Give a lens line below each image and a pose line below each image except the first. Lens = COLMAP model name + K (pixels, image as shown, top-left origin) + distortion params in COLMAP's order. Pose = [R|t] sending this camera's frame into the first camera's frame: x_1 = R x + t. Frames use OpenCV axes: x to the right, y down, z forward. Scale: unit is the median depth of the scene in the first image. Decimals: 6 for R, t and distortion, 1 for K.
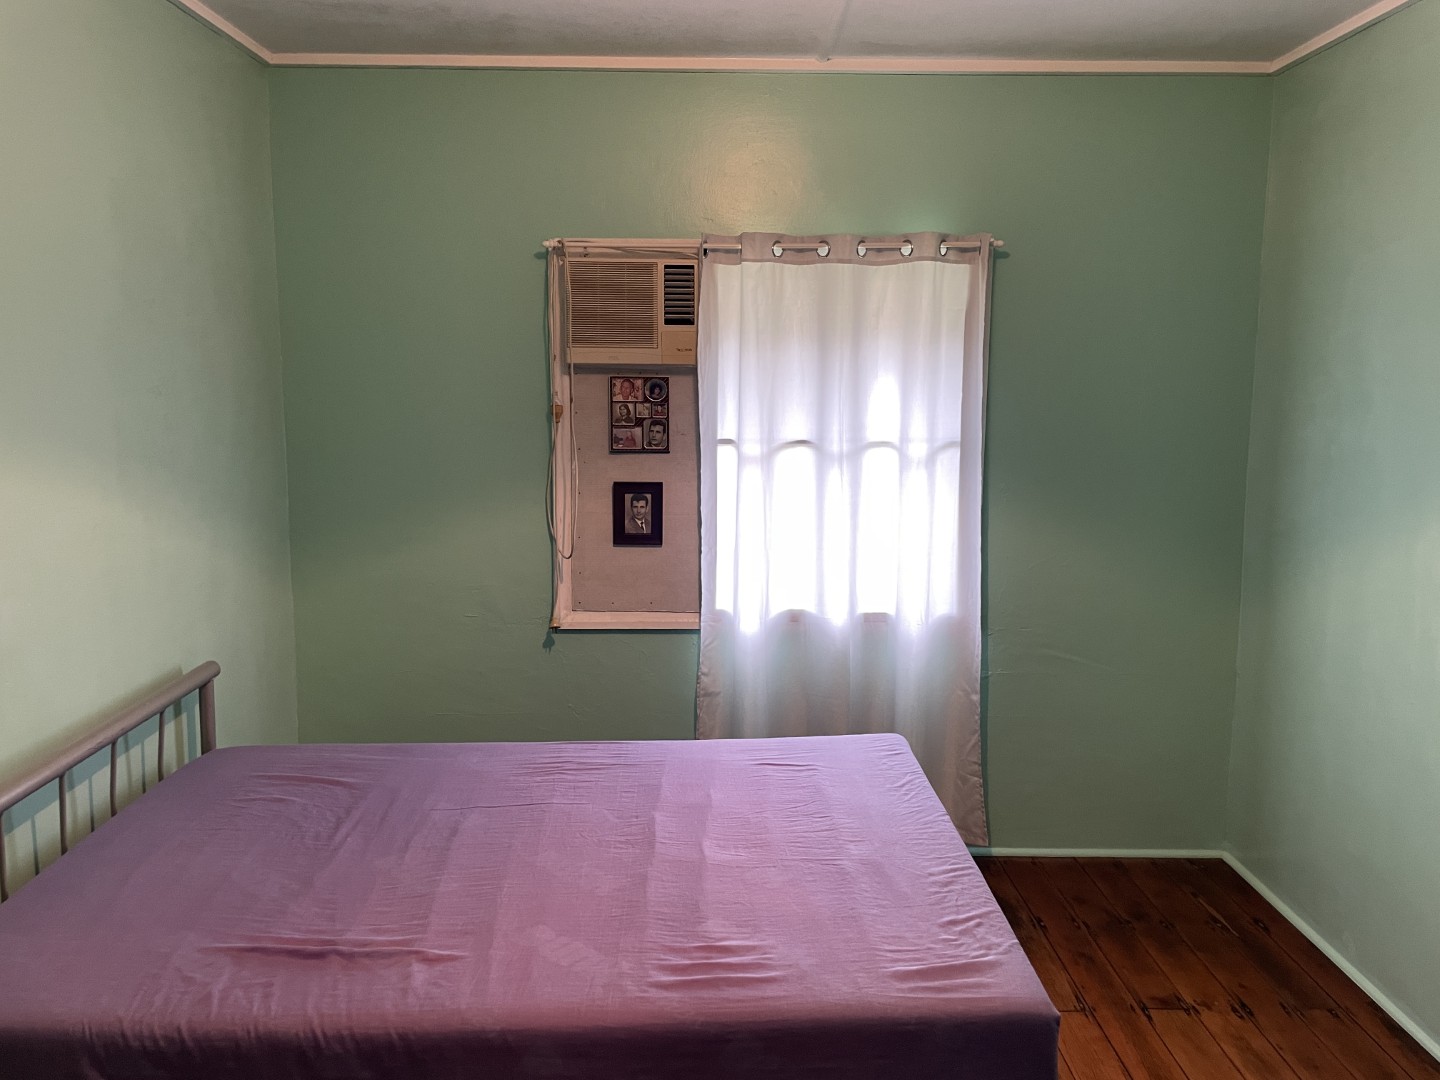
lens RADIAL K [[1091.9, 0, 713.5], [0, 1091.9, 537.6], [0, 0, 1]] dist [0.097645, -0.138570]
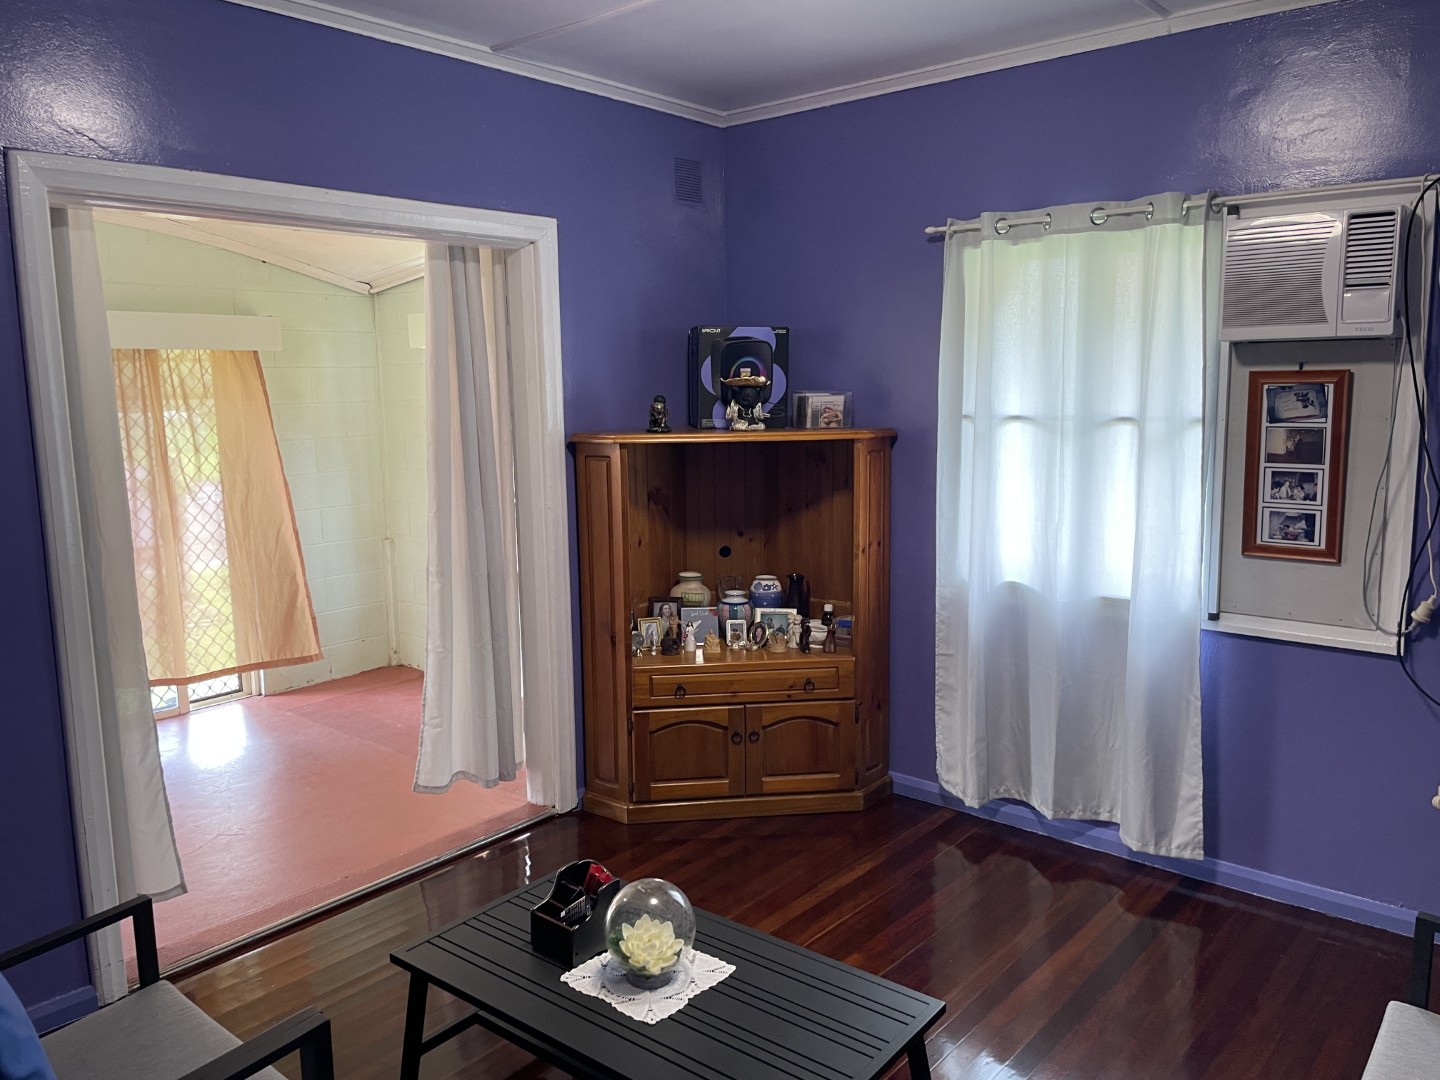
lens RADIAL K [[1091.9, 0, 713.5], [0, 1091.9, 537.6], [0, 0, 1]] dist [0.097645, -0.138570]
pose [[0.773612, 0.082946, -0.628207, 0.495186], [-0.073340, 0.996453, 0.041253, 0.002241], [0.629401, 0.014159, 0.776952, 0.034199]]
